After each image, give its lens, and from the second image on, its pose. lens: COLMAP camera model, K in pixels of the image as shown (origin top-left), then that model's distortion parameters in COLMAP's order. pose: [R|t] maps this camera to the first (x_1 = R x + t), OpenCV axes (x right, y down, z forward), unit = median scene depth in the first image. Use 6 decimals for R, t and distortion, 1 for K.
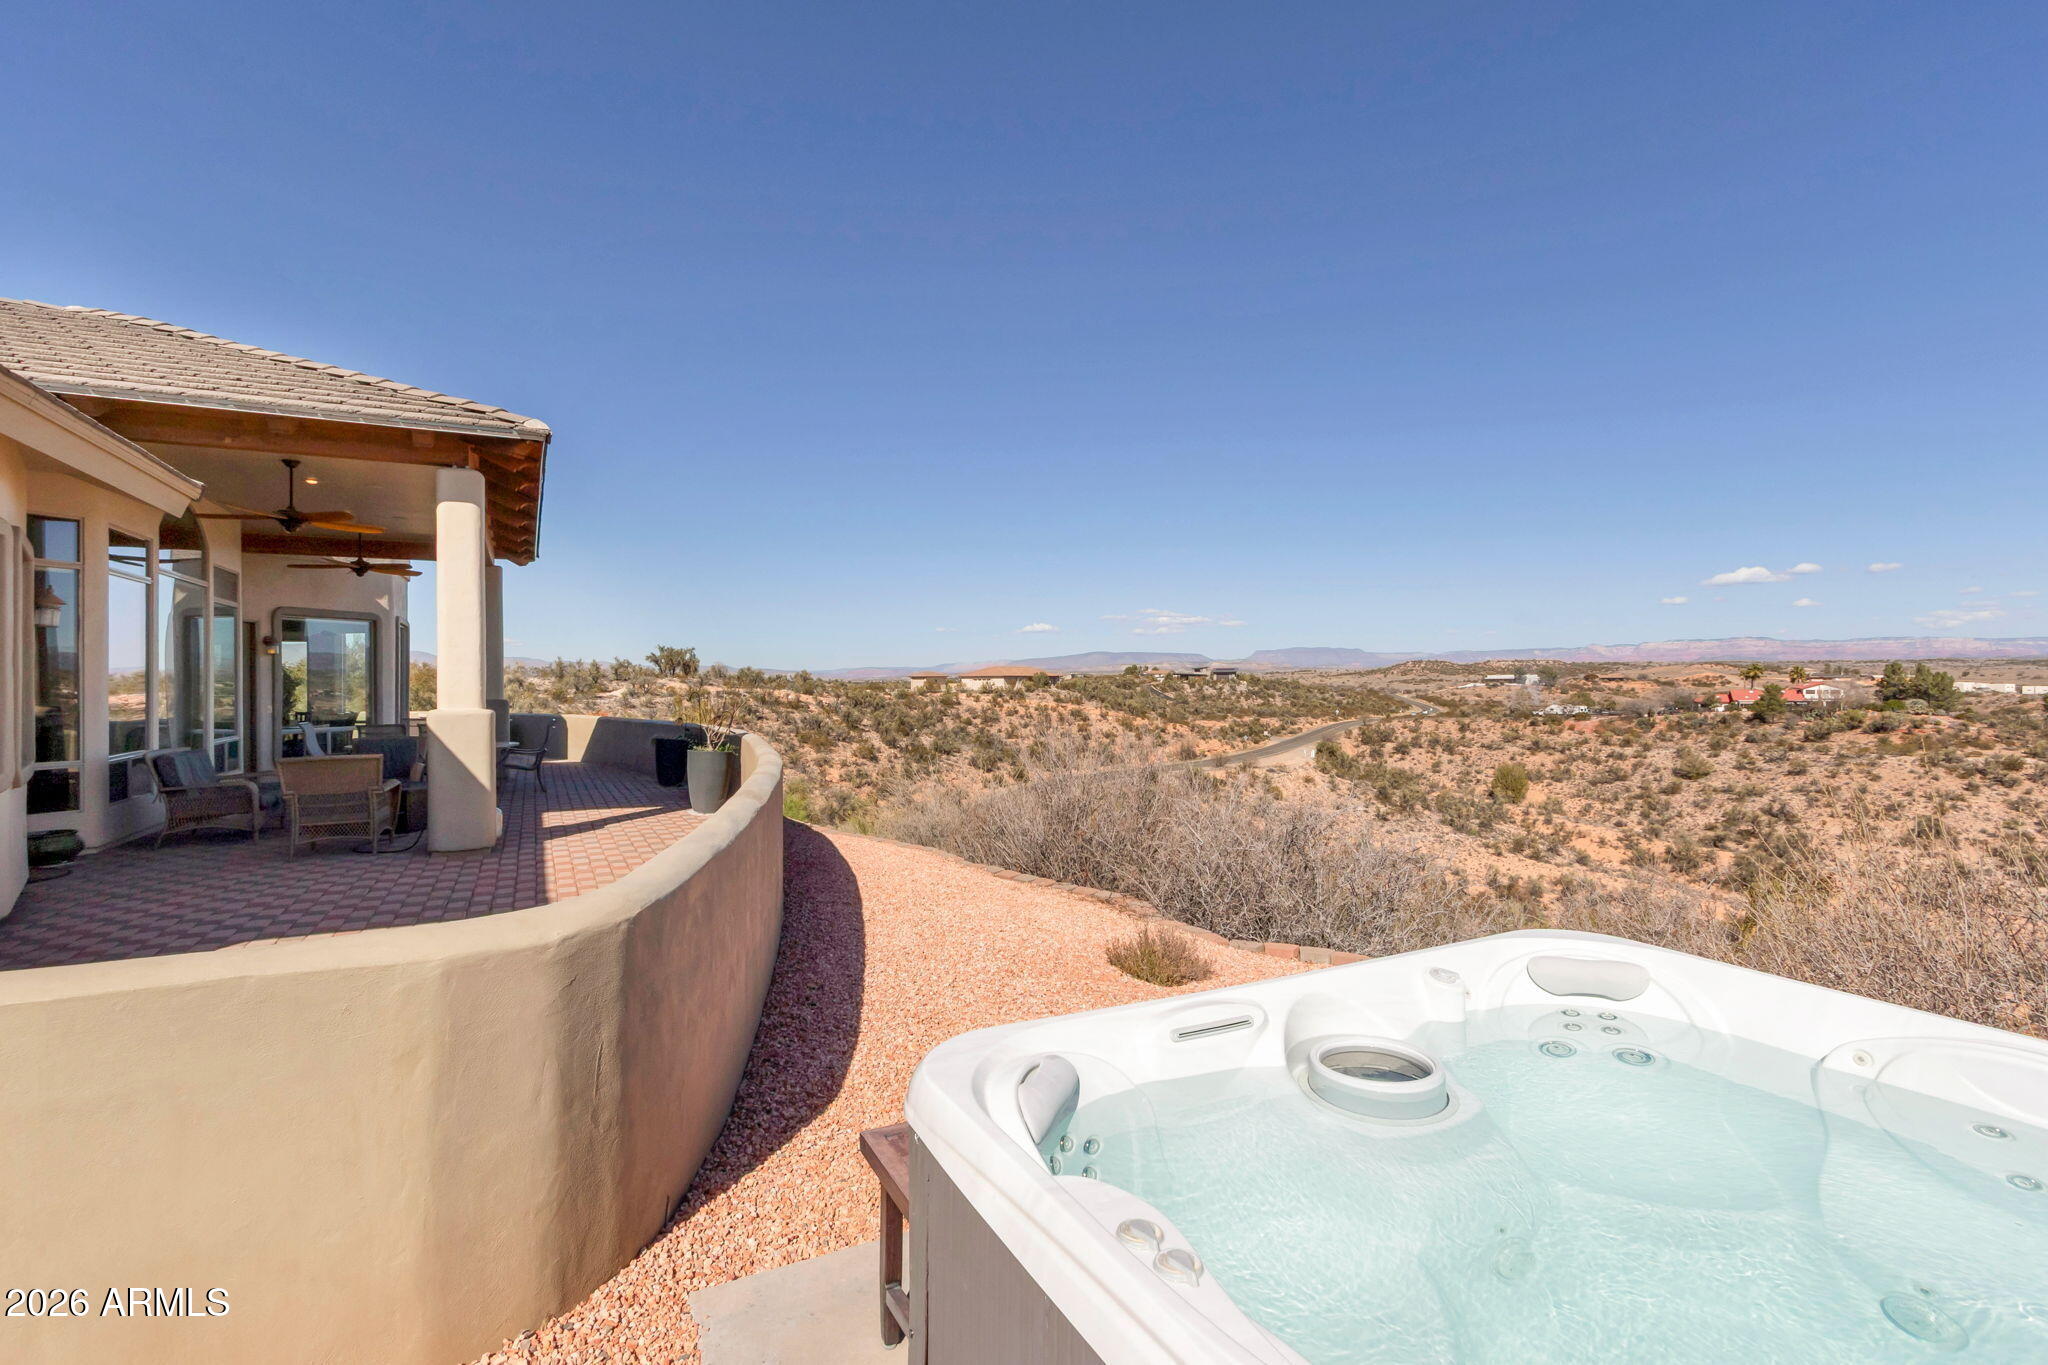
lens RADIAL K [[980.5, 0, 1004.3], [0, 980.5, 677.0], [0, 0, 1]] dist [0.011772, -0.000742]
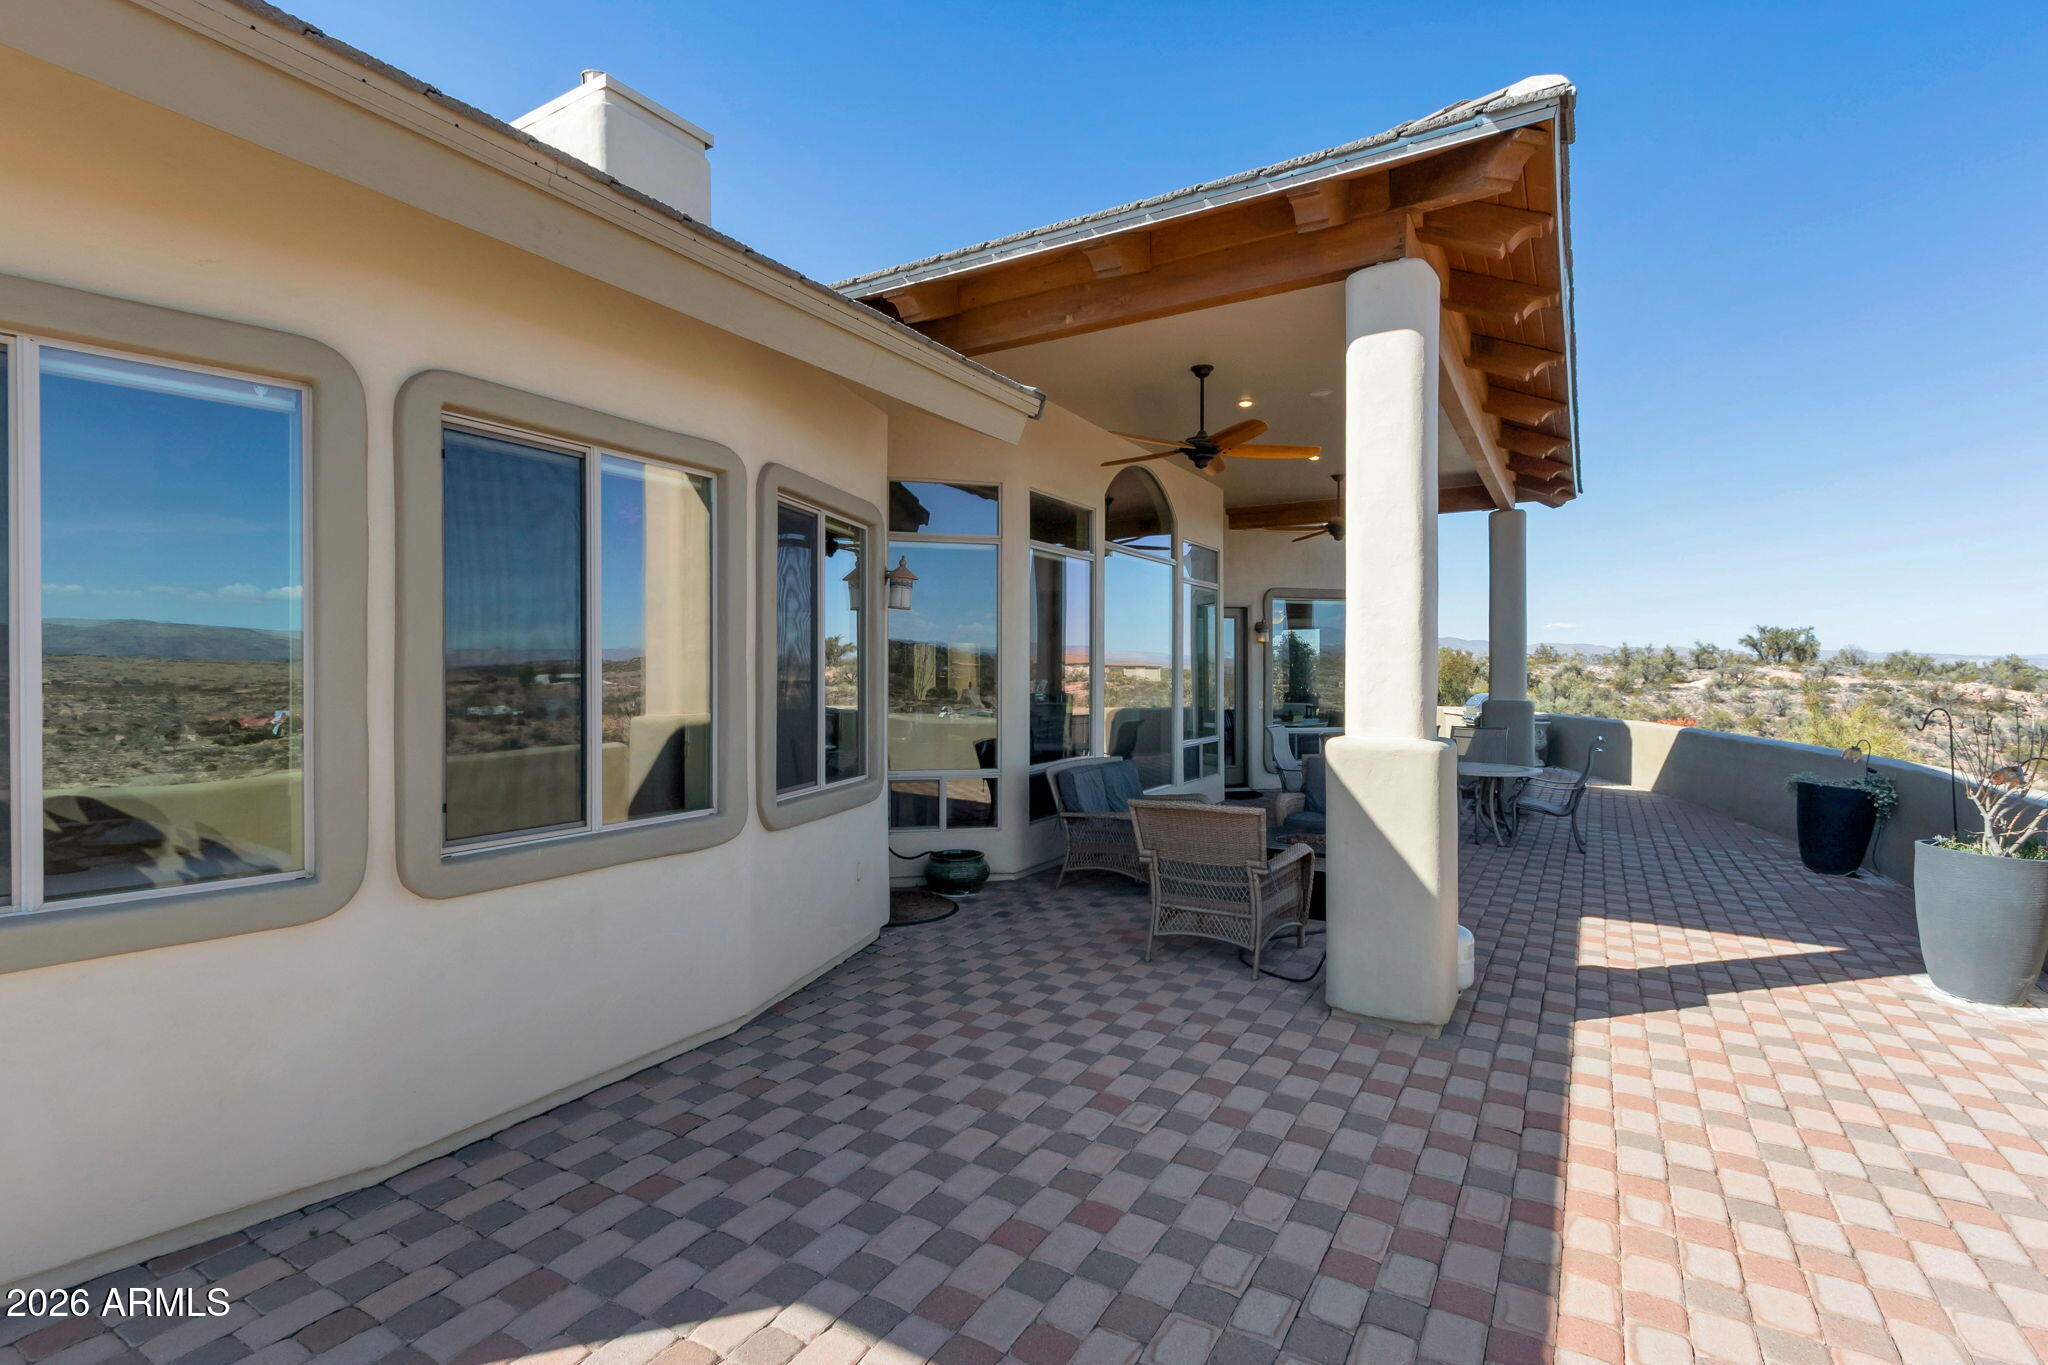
lens RADIAL K [[980.5, 0, 1004.3], [0, 980.5, 677.0], [0, 0, 1]] dist [0.011772, -0.000742]
pose [[0.550576, 0.009885, -0.834726, -0.021400], [0.000755, 0.999924, 0.012339, -0.000491], [0.834785, -0.007424, 0.550527, 0.050200]]
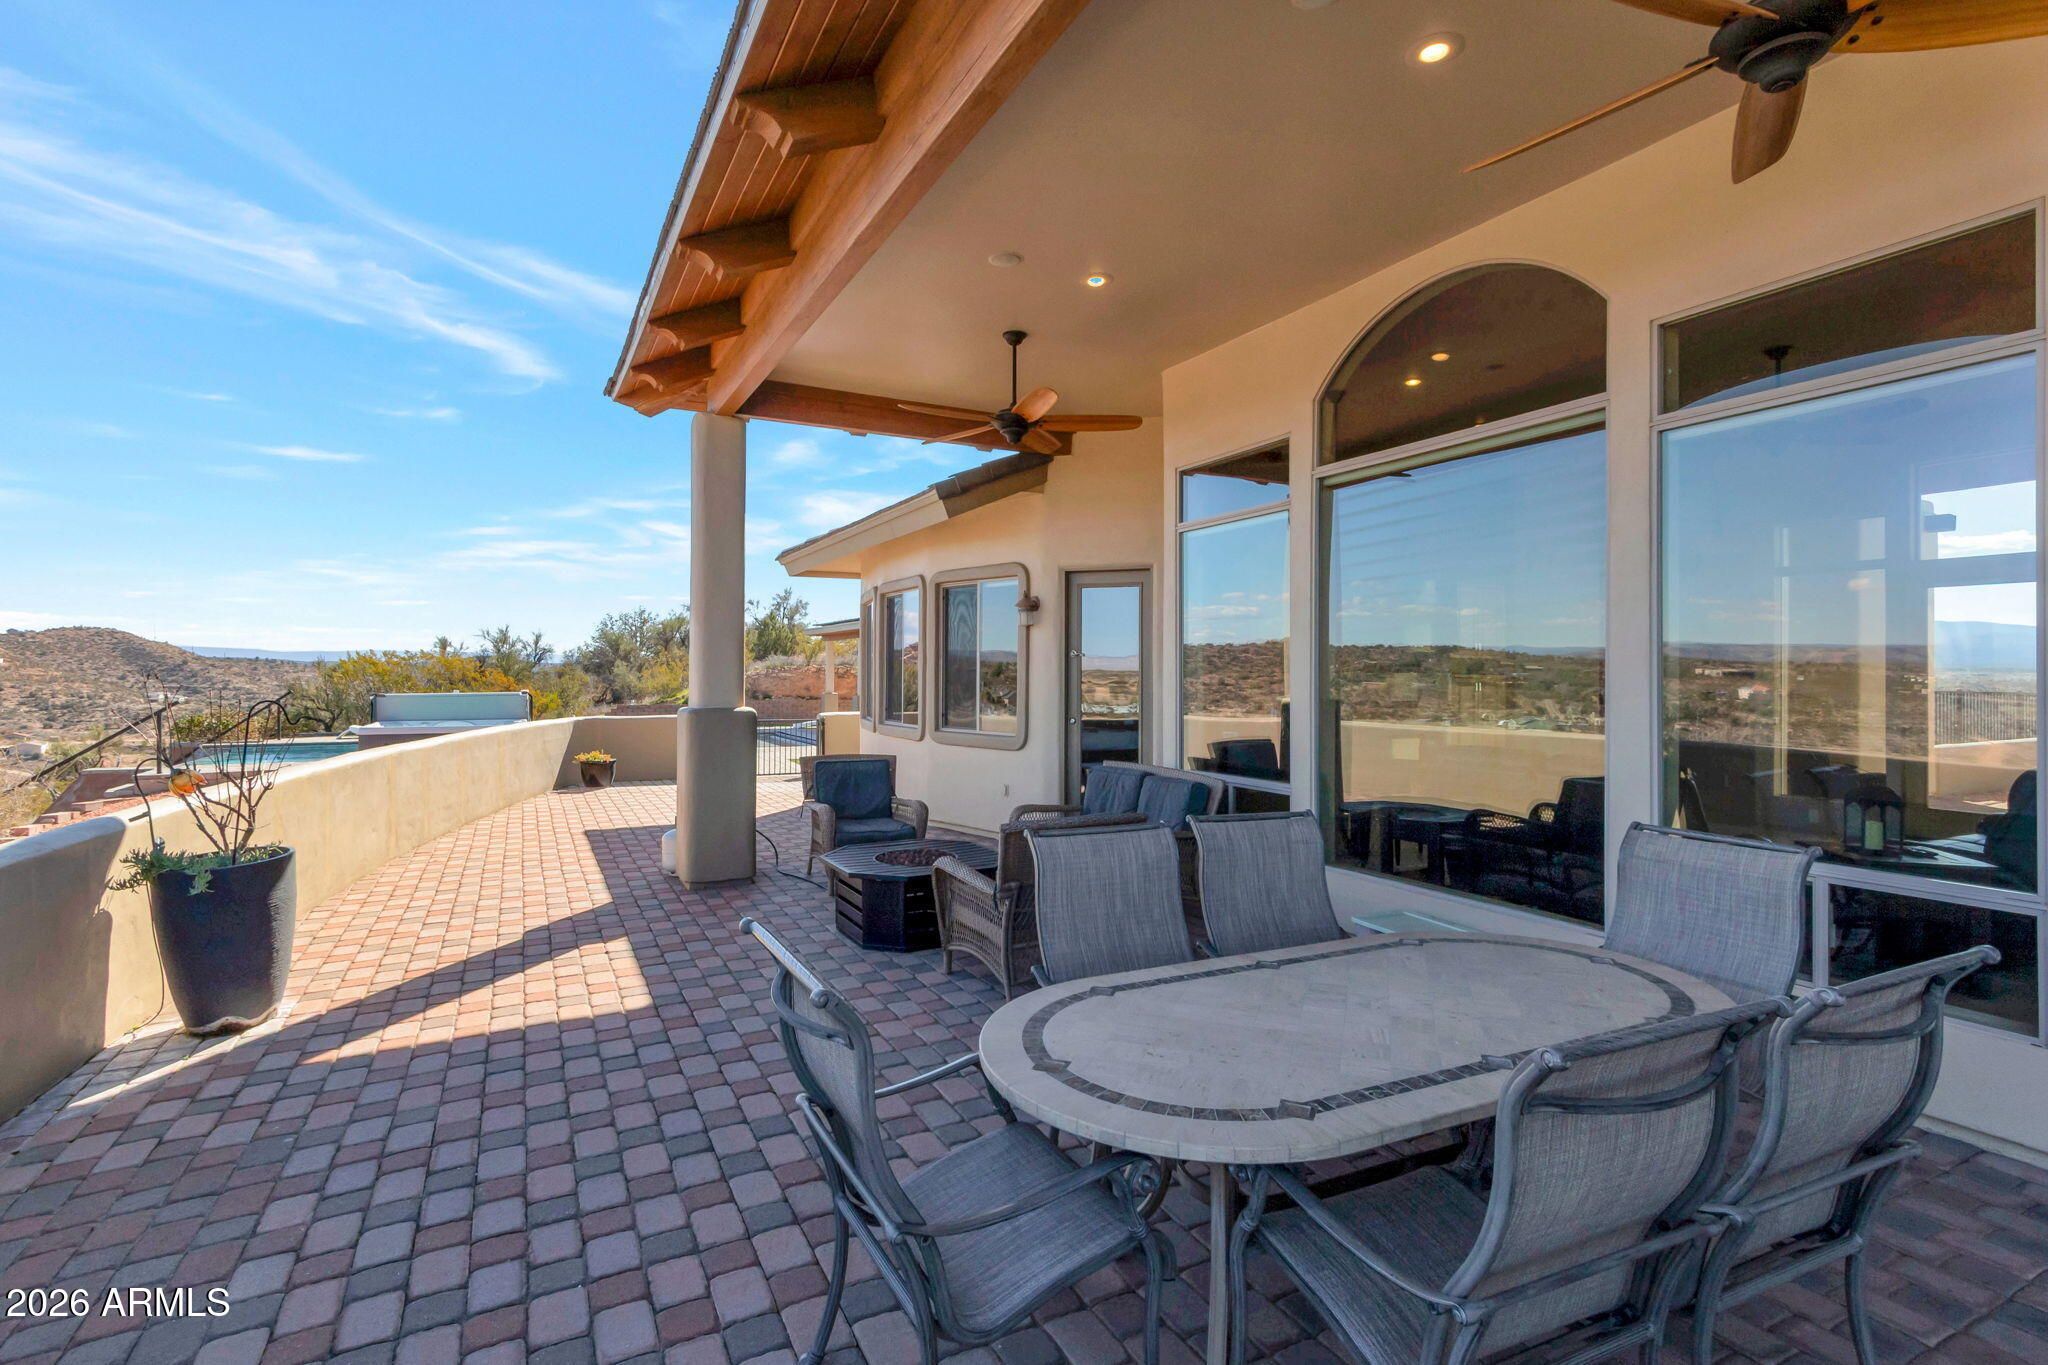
lens RADIAL K [[980.5, 0, 1004.3], [0, 980.5, 677.0], [0, 0, 1]] dist [0.011772, -0.000742]
pose [[-0.999923, 0.002905, -0.012048, -0.071627], [0.002922, 0.999995, -0.001387, 0.000992], [0.012044, -0.001422, -0.999926, 0.166840]]
